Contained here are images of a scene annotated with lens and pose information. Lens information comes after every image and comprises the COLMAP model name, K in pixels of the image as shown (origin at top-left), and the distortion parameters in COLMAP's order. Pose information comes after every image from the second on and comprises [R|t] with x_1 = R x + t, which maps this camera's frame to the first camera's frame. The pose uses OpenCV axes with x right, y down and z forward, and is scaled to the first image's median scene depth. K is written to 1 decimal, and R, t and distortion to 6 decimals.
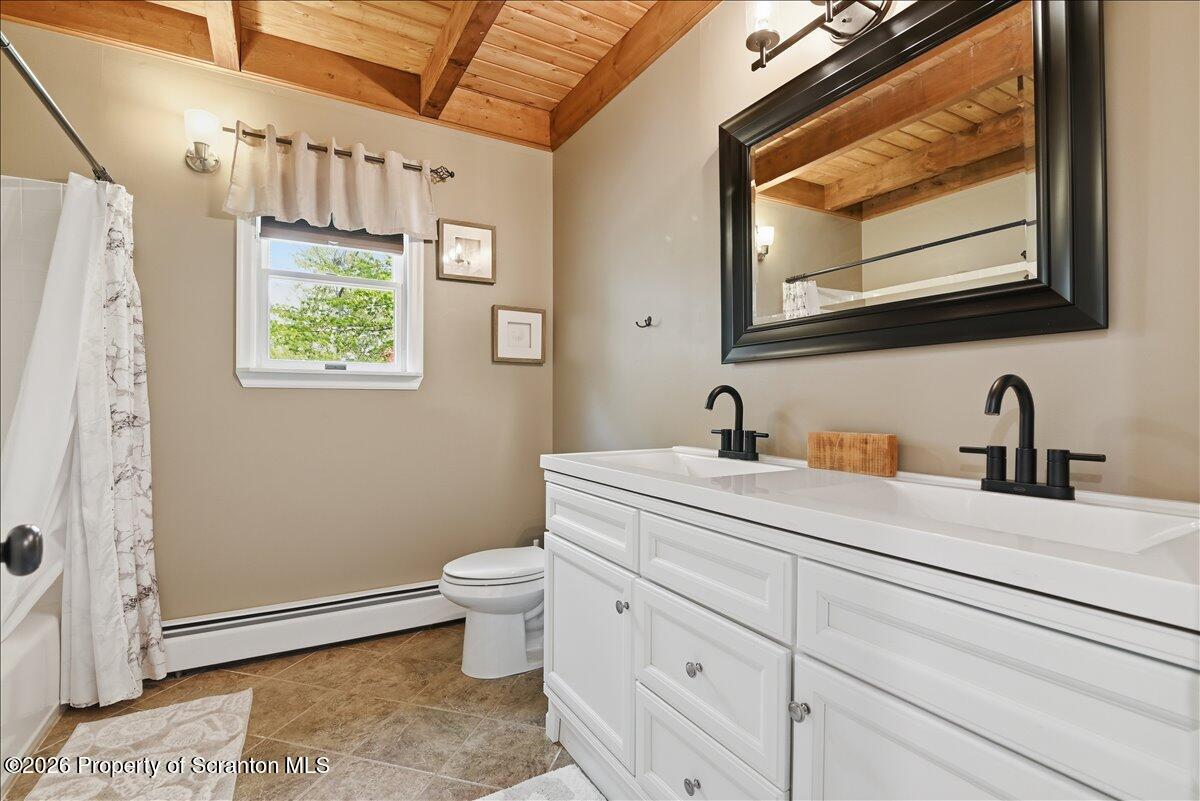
lens RADIAL K [[555.2, 0, 603.6], [0, 555.2, 403.7], [0, 0, 1]] dist [-0.020799, 0.000529]
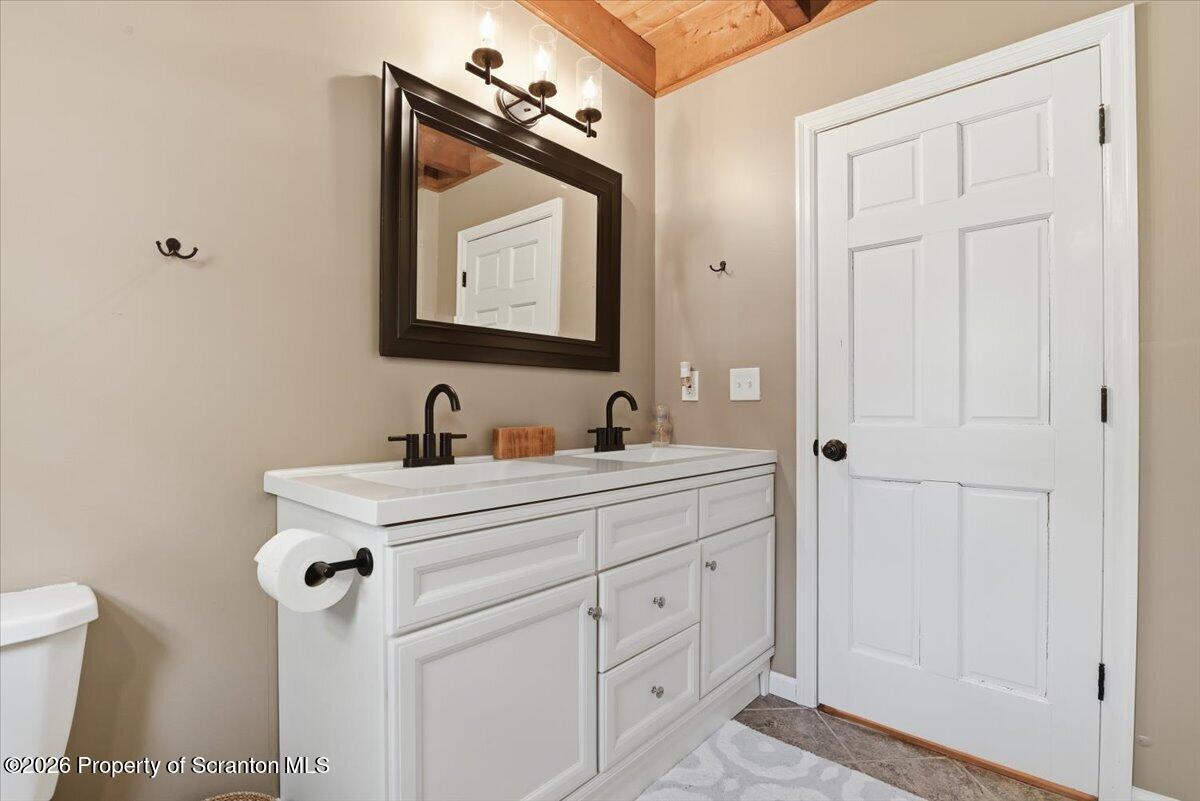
lens RADIAL K [[553.5, 0, 600.0], [0, 553.5, 400.5], [0, 0, 1]] dist [-0.140562, 0.000132]
pose [[-0.303933, -0.007226, 0.952666, -0.836775], [-0.014326, 0.999893, 0.003013, -0.017733], [-0.952586, -0.012732, -0.304004, 1.185718]]
